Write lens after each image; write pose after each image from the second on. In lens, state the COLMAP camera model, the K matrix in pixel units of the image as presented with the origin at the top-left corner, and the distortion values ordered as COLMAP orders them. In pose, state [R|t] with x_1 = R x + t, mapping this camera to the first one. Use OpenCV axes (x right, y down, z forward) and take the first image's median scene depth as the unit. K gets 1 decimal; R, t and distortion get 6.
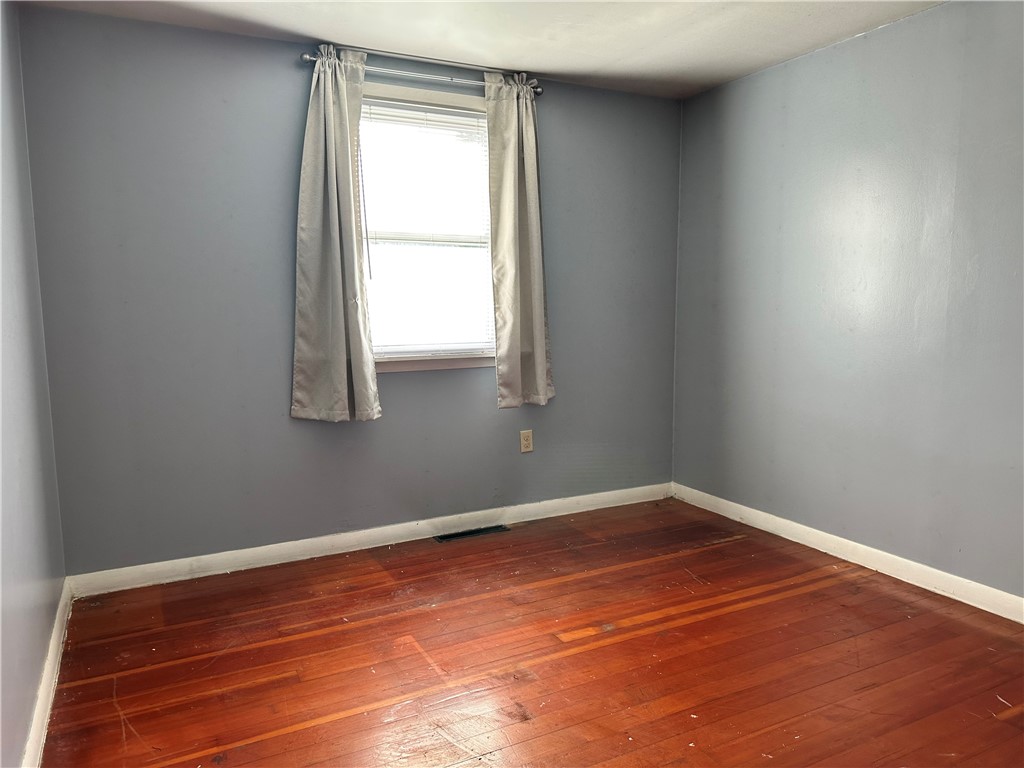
lens RADIAL K [[724.2, 0, 505.9], [0, 724.2, 388.0], [0, 0, 1]] dist [0.071426, -0.076091]
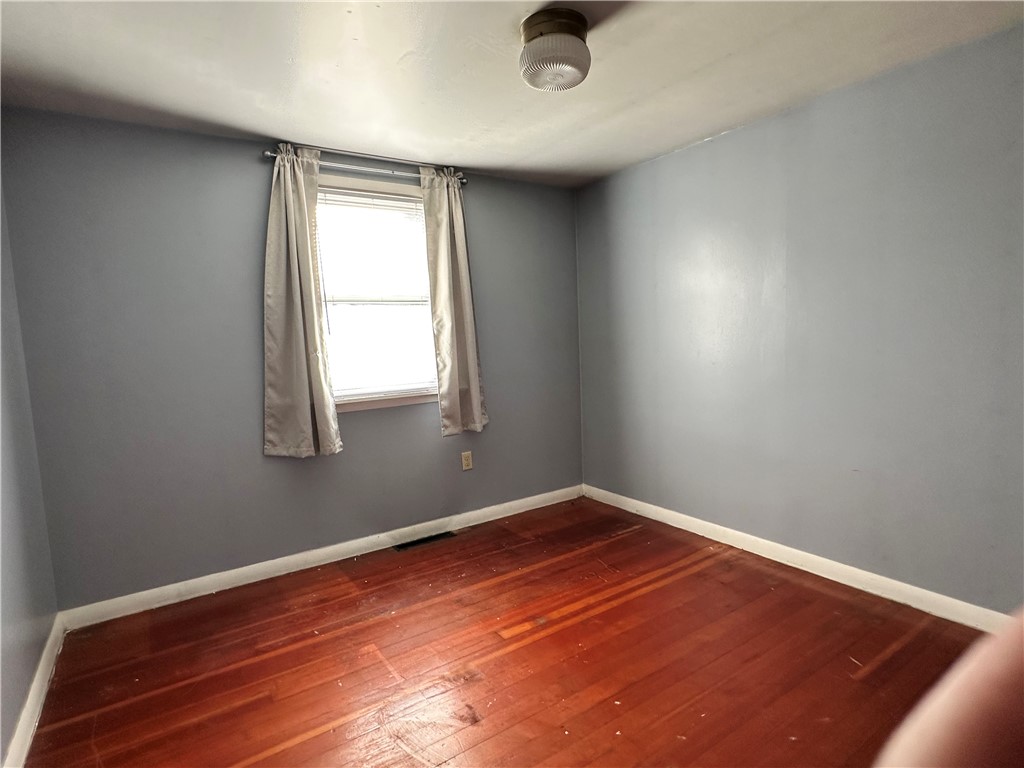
lens RADIAL K [[532.3, 0, 513.2], [0, 532.3, 383.8], [0, 0, 1]] dist [0.001260, 0.000370]
pose [[0.992288, -0.044429, 0.115716, 0.008775], [0.047427, 0.998603, -0.023279, -0.036802], [-0.114520, 0.028588, 0.993009, 0.101841]]
